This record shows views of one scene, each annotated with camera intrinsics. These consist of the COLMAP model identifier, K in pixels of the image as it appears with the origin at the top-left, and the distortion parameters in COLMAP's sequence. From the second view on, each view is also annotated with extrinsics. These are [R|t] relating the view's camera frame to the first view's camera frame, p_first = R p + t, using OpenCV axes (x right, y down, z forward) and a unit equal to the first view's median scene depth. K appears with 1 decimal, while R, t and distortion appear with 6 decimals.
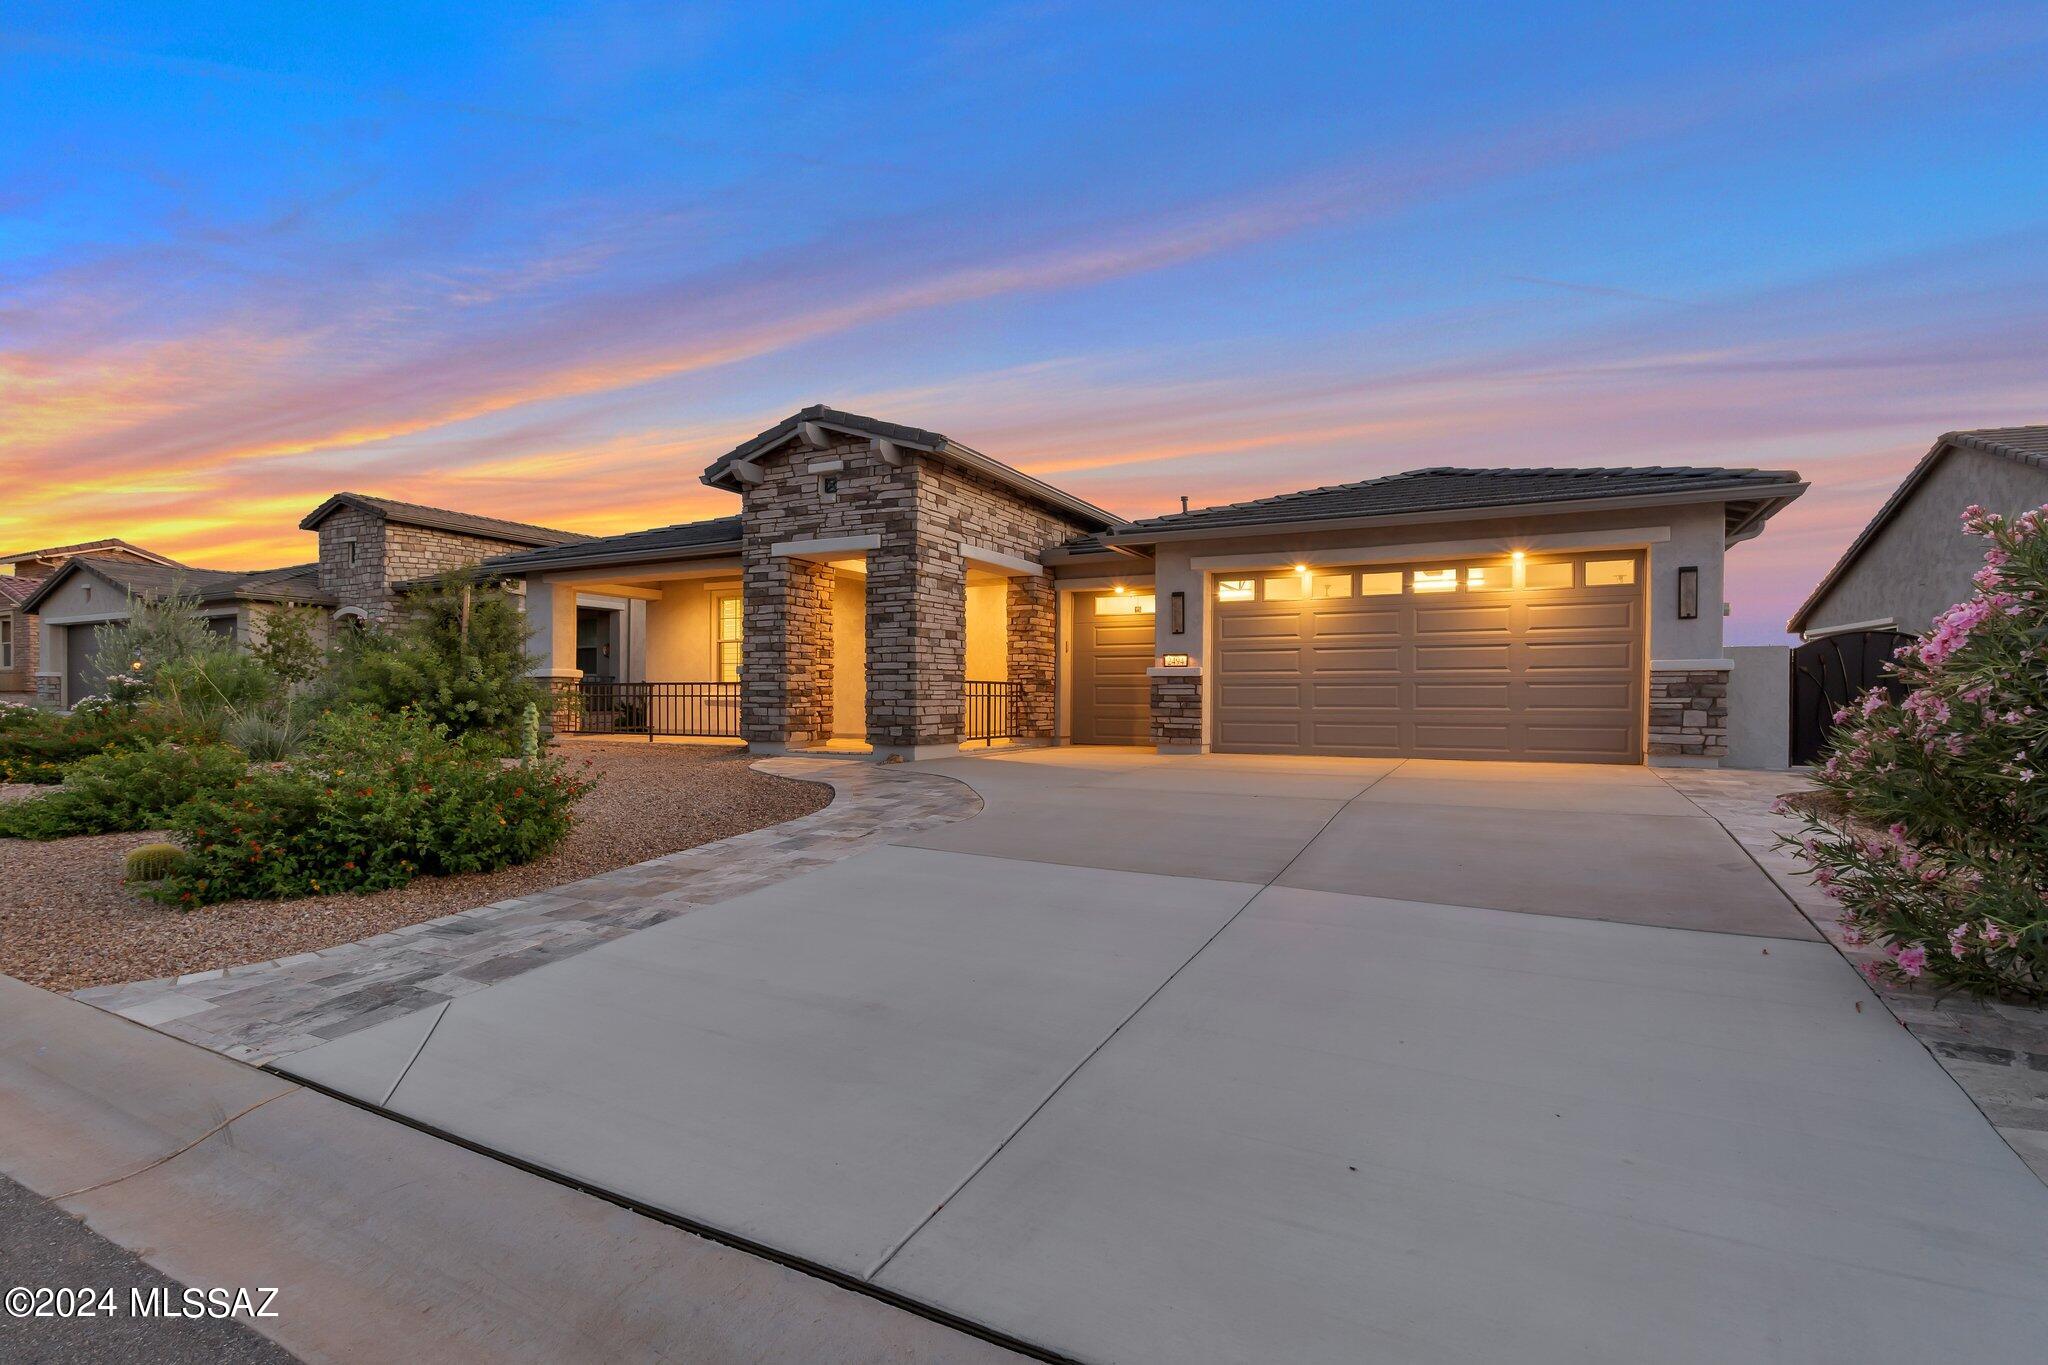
lens RADIAL K [[970.3, 0, 933.3], [0, 970.3, 702.7], [0, 0, 1]] dist [-0.005046, -0.000162]
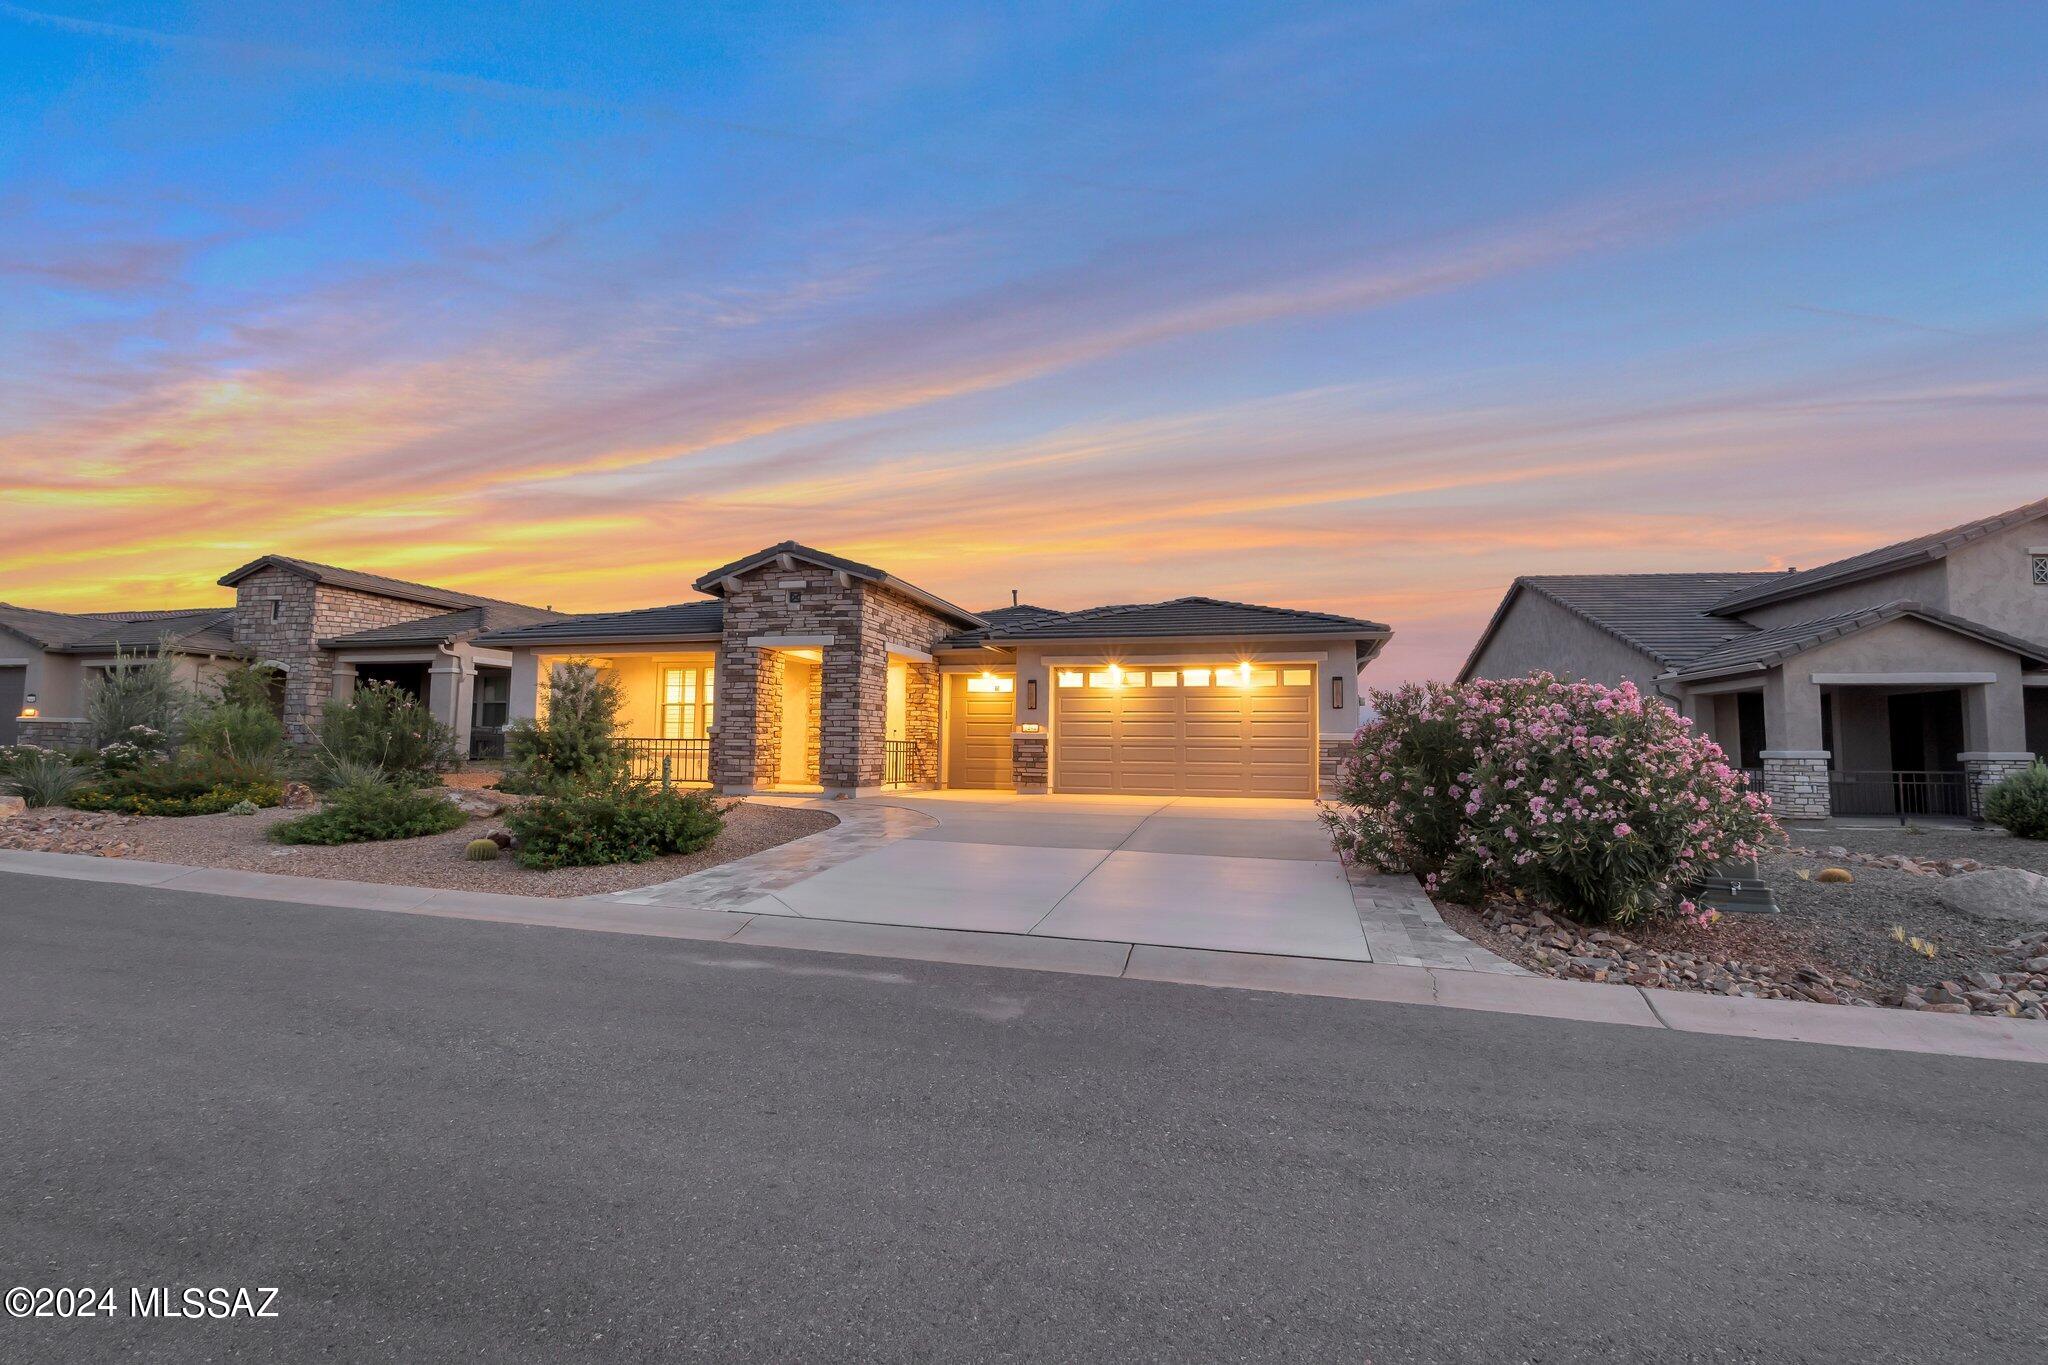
lens RADIAL K [[971.5, 0, 987.3], [0, 971.5, 684.0], [0, 0, 1]] dist [-0.003920, 0.000615]
pose [[0.967252, 0.027547, 0.252320, -0.182237], [-0.008908, 0.997165, -0.074716, -0.000808], [-0.253663, 0.070022, 0.964755, -0.382409]]
